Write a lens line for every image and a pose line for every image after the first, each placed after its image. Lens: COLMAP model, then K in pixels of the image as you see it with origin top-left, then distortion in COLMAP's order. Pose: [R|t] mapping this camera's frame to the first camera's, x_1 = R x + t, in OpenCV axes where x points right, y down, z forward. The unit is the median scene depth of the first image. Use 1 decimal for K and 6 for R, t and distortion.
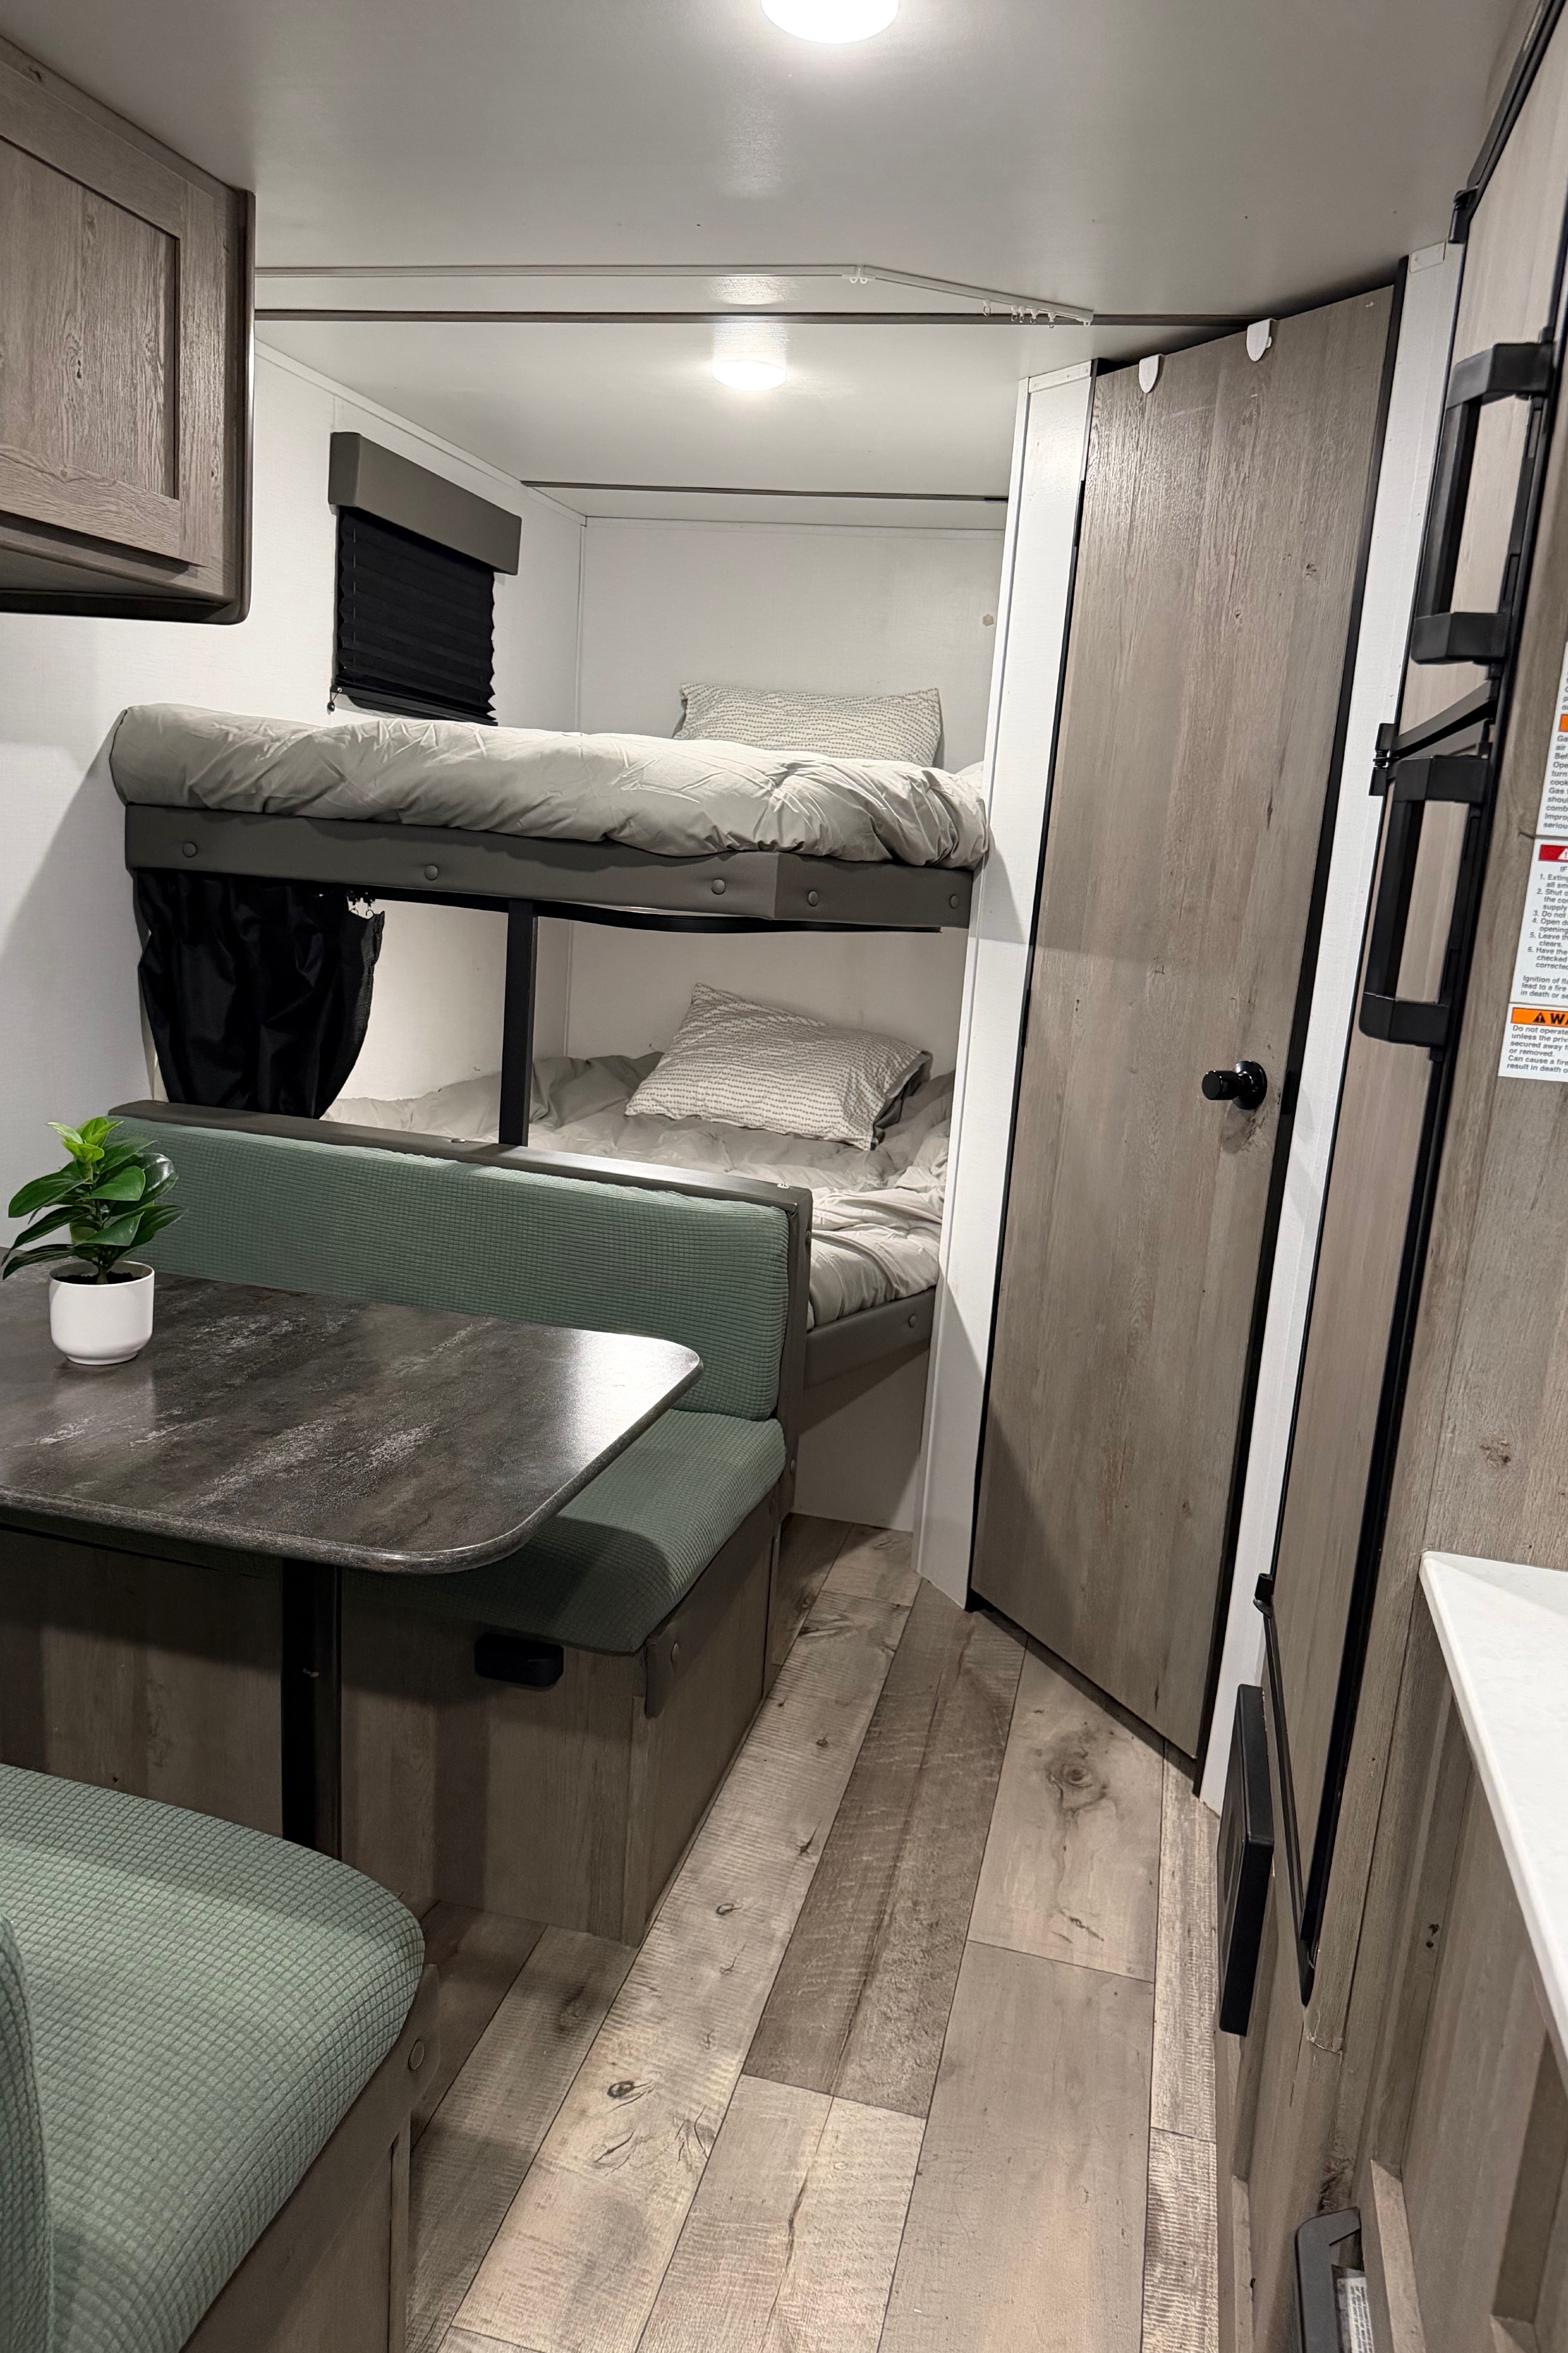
lens RADIAL K [[1652.4, 0, 803.3], [0, 1652.4, 1179.1], [0, 0, 1]] dist [0.026990, -0.038388]
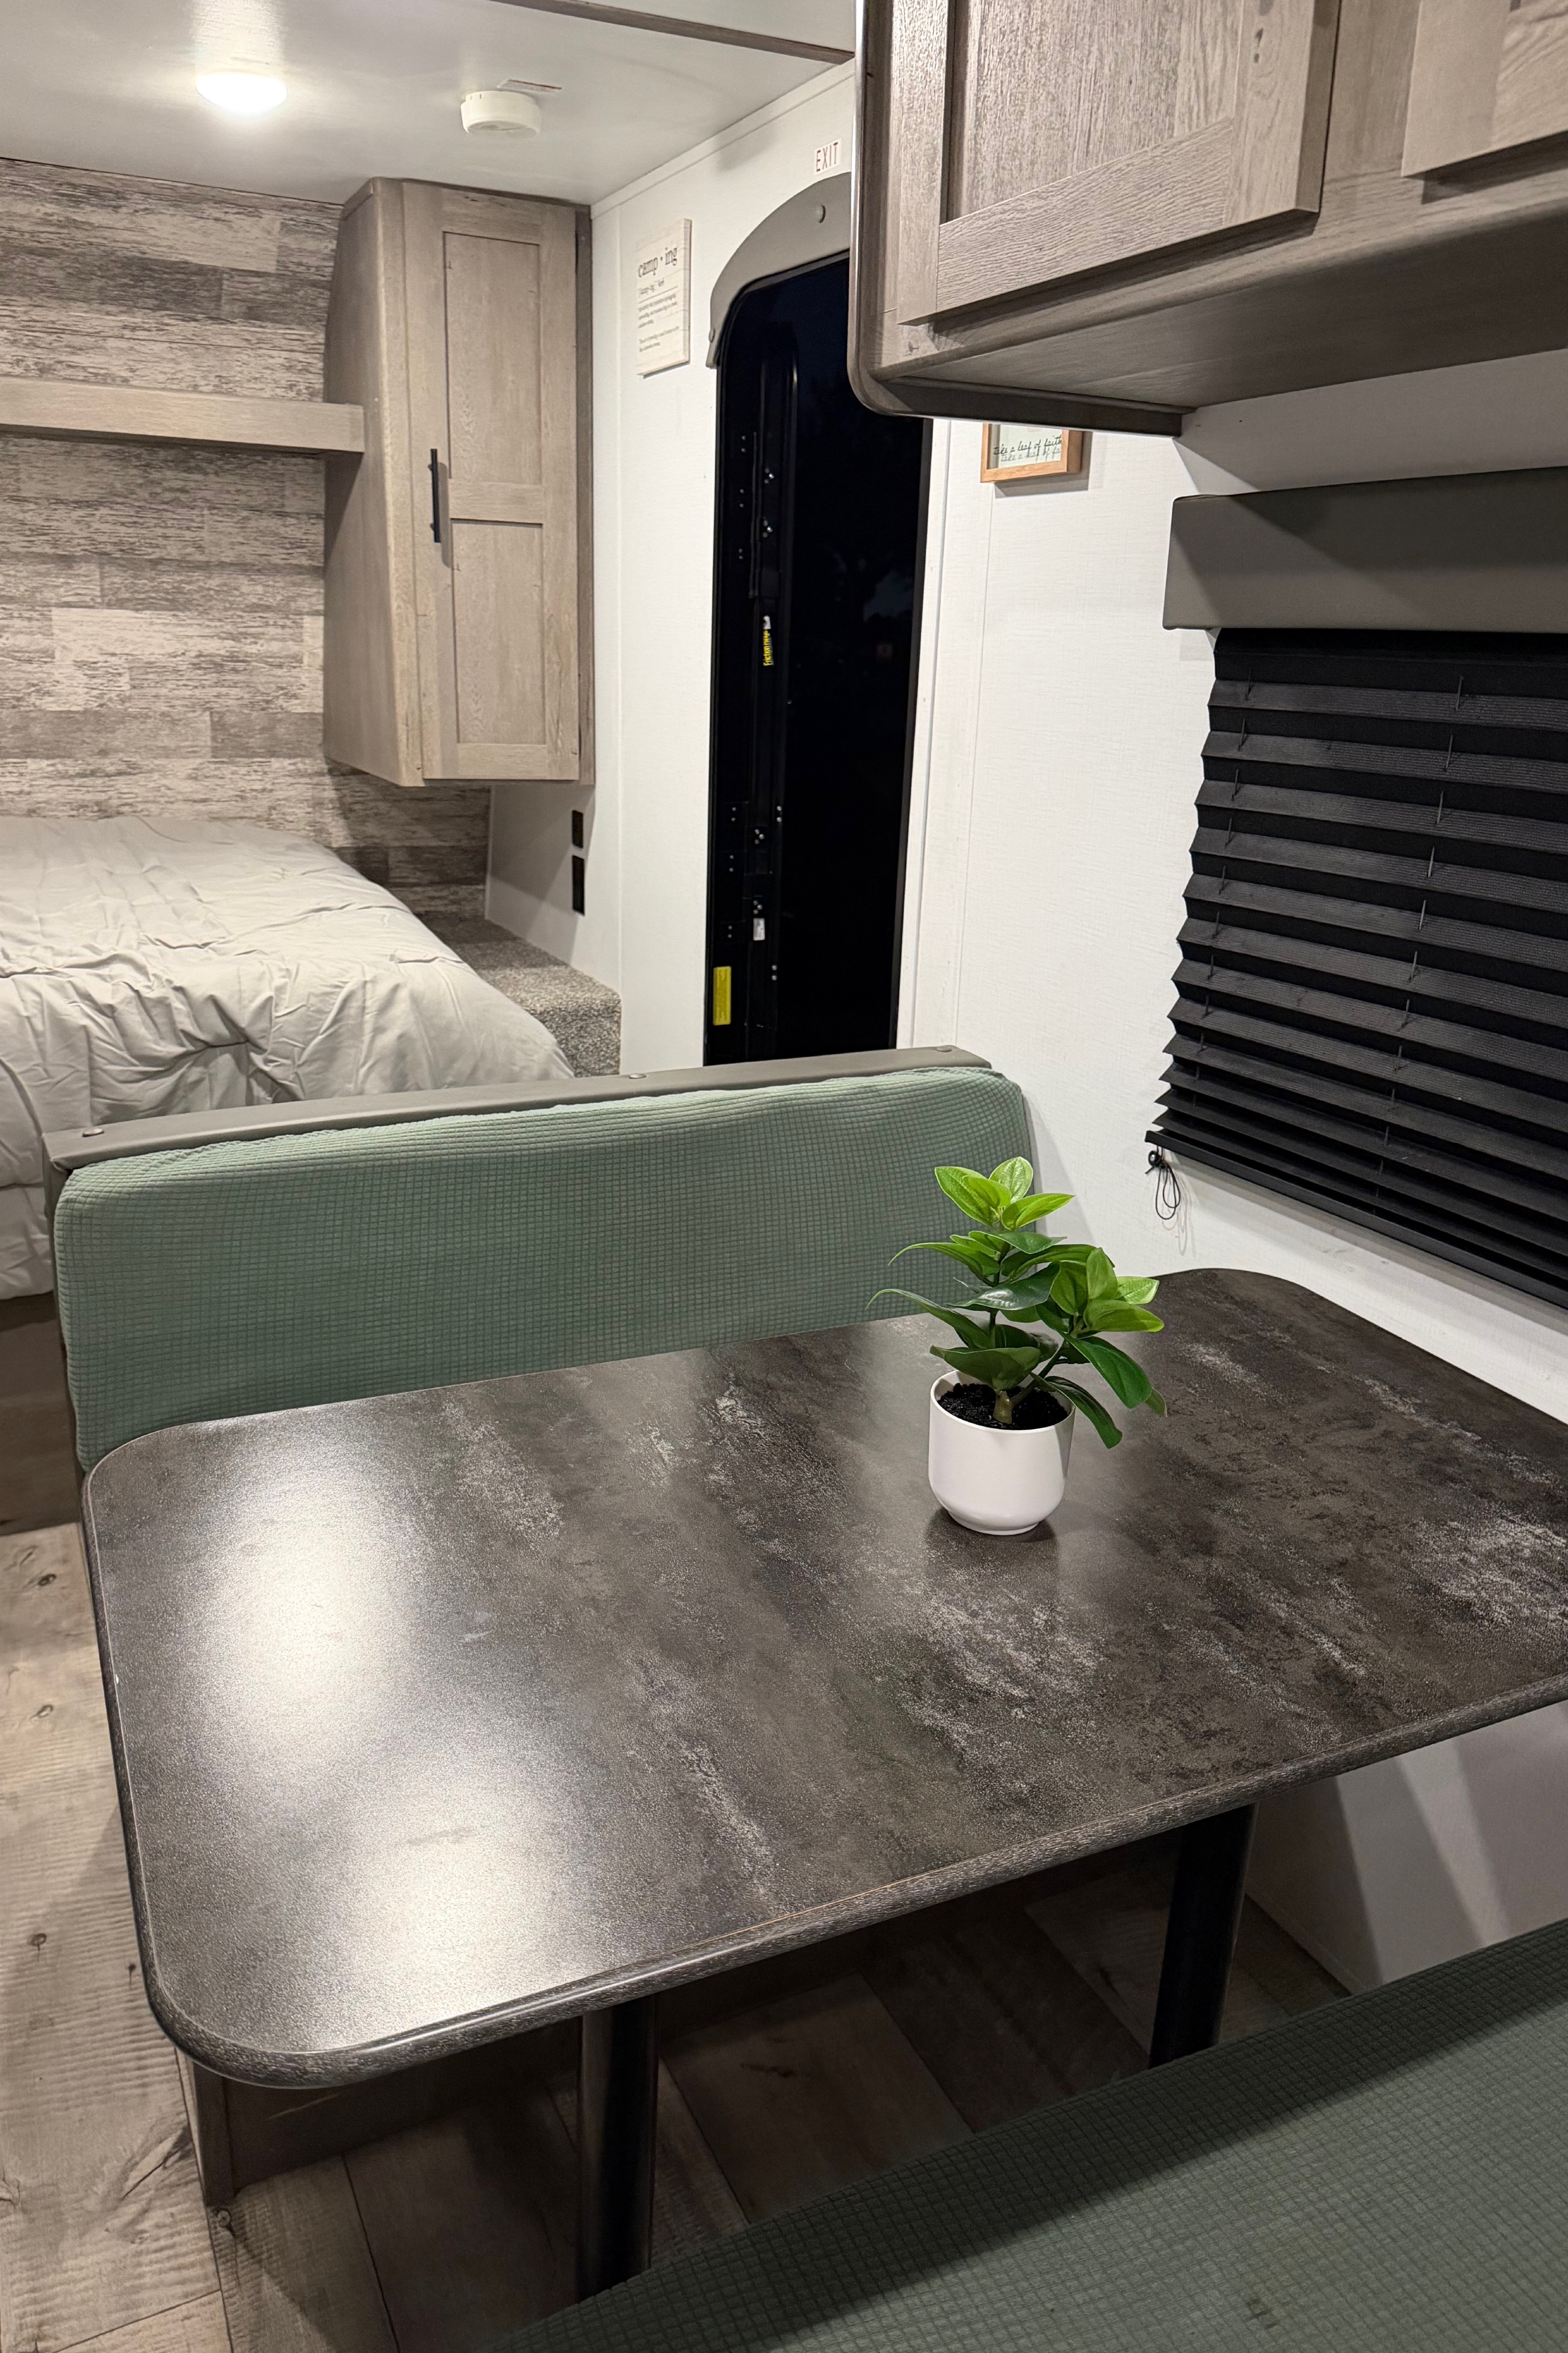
lens RADIAL K [[1652.4, 0, 783.8], [0, 1652.4, 1189.0], [0, 0, 1]] dist [0.026990, -0.038388]
pose [[-0.772218, 0.103207, -0.626919, 0.036724], [-0.216501, 0.884922, 0.412360, -0.182479], [0.597333, 0.454160, -0.661008, 0.898161]]
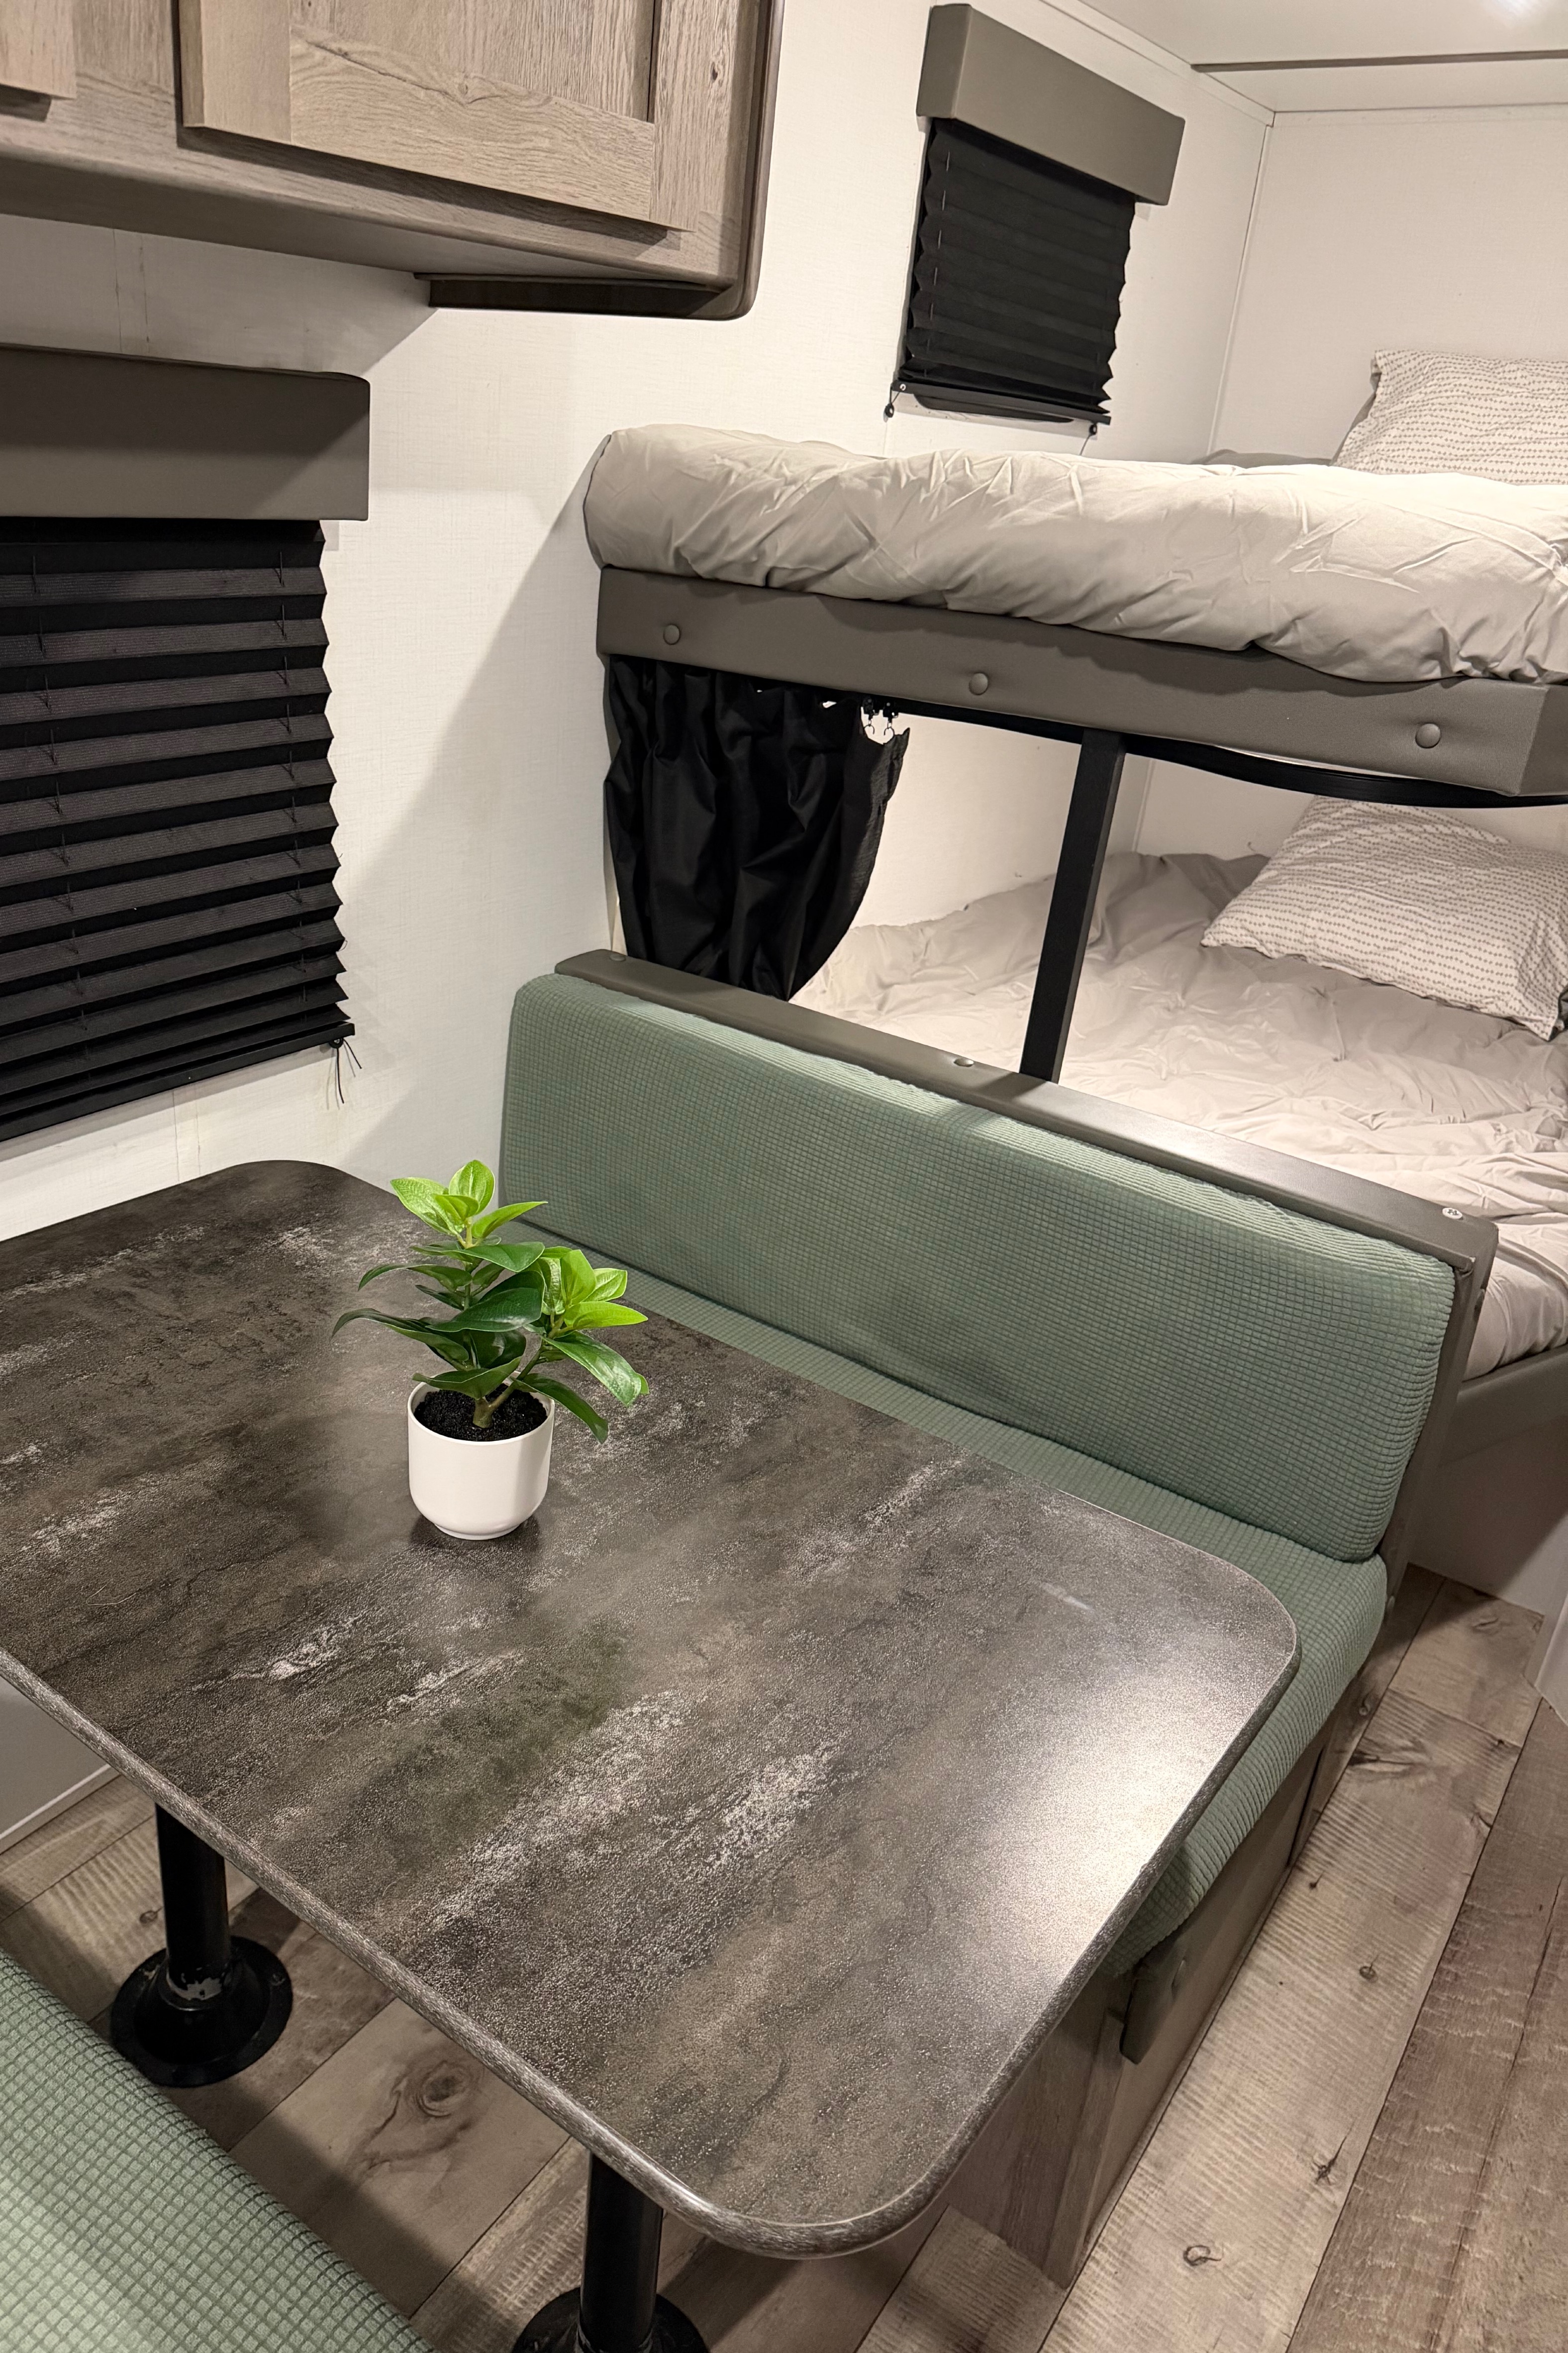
lens RADIAL K [[1652.4, 0, 656.9], [0, 1652.4, 1189.5], [0, 0, 1]] dist [0.026990, -0.038388]
pose [[0.913979, 0.158064, -0.373709, -0.053686], [-0.085085, 0.975188, 0.204374, -0.107389], [0.396741, -0.154997, 0.904750, 0.277015]]
